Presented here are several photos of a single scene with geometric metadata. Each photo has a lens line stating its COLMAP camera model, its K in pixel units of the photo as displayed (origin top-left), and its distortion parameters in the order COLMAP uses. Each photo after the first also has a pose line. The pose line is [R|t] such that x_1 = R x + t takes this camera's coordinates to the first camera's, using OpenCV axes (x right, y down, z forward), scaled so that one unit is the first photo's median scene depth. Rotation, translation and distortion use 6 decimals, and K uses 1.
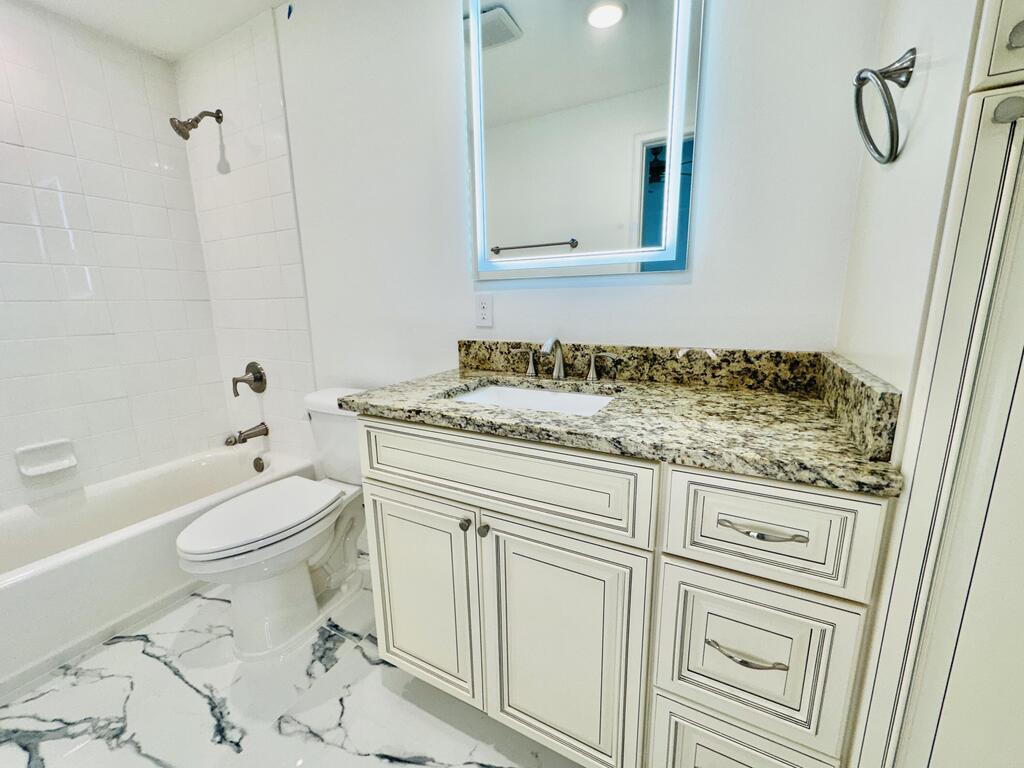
lens RADIAL K [[411.3, 0, 512.0], [0, 411.3, 385.1], [0, 0, 1]] dist [-0.006256, 0.000520]
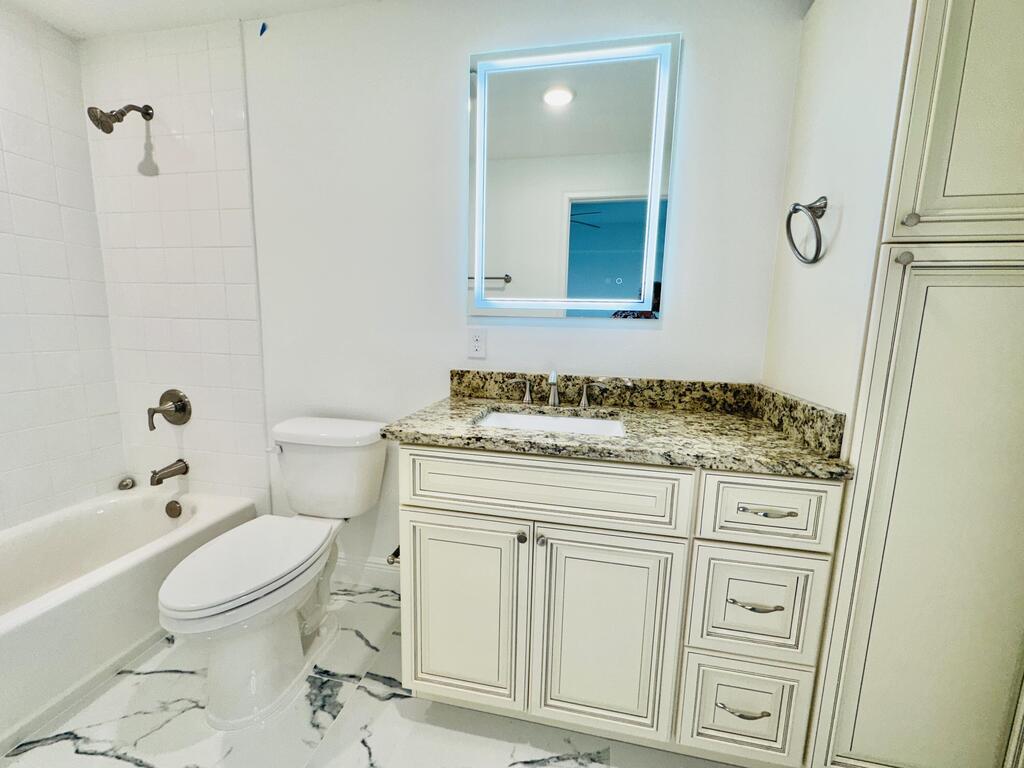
lens RADIAL K [[411.3, 0, 512.3], [0, 411.3, 384.5], [0, 0, 1]] dist [-0.006256, 0.000520]
pose [[0.955126, -0.002048, 0.296191, -0.398395], [0.017890, 0.998549, -0.050785, -0.019896], [-0.295658, 0.053805, 0.953777, -0.076935]]
